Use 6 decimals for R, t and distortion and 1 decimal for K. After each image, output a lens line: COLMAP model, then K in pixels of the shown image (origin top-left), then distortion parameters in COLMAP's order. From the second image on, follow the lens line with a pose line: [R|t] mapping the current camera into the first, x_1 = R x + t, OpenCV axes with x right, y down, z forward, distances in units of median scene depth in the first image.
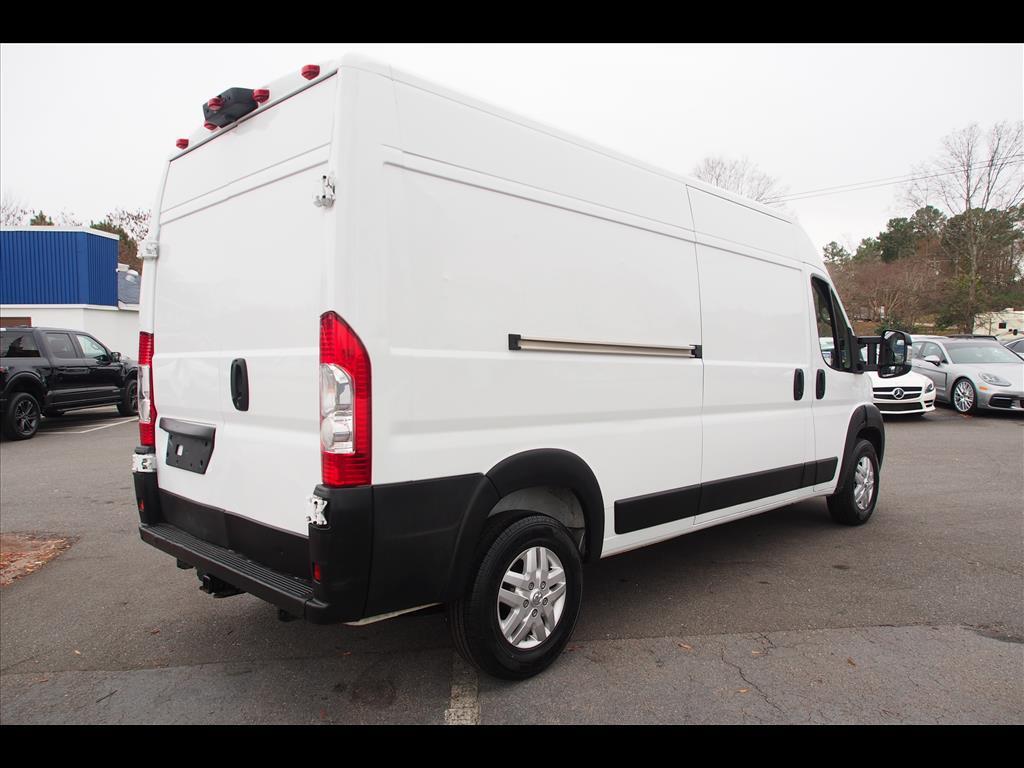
lens RADIAL K [[717.9, 0, 512.0], [0, 717.9, 384.0], [0, 0, 1]] dist [-0.014908, -0.000643]
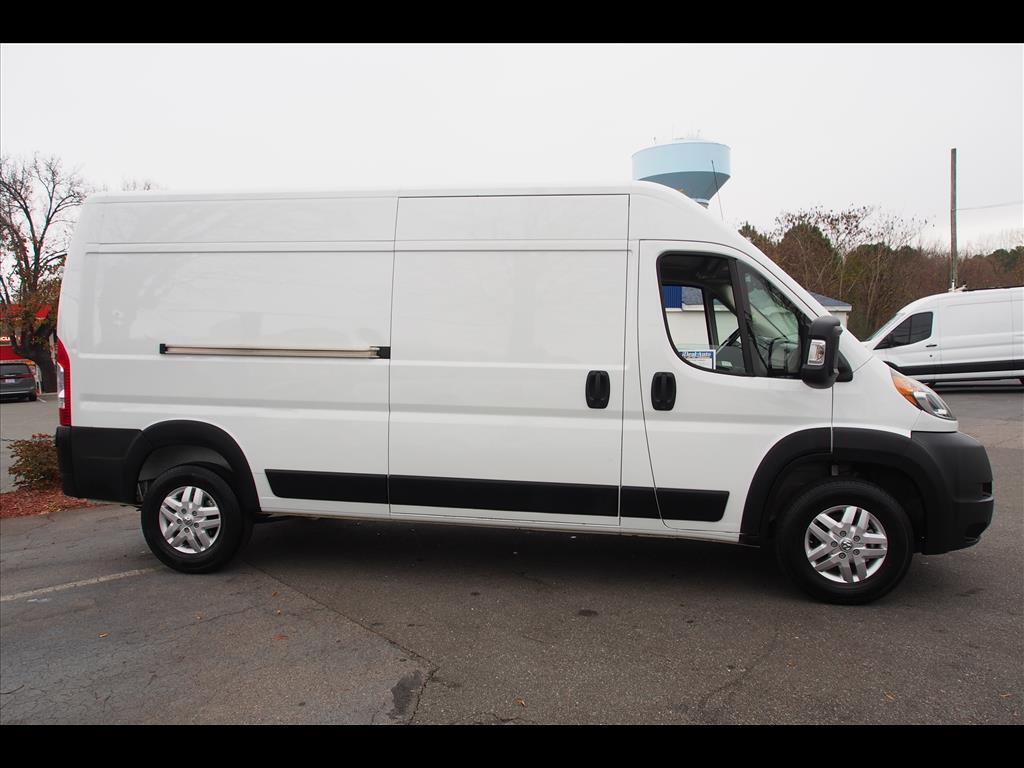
lens RADIAL K [[731.2, 0, 512.0], [0, 731.2, 384.0], [0, 0, 1]] dist [-0.007815, -0.001484]
pose [[0.579512, 0.033055, -0.814293, 1.330734], [-0.026337, 0.999415, 0.021827, -0.028131], [0.814538, 0.008797, 0.580044, 0.538777]]
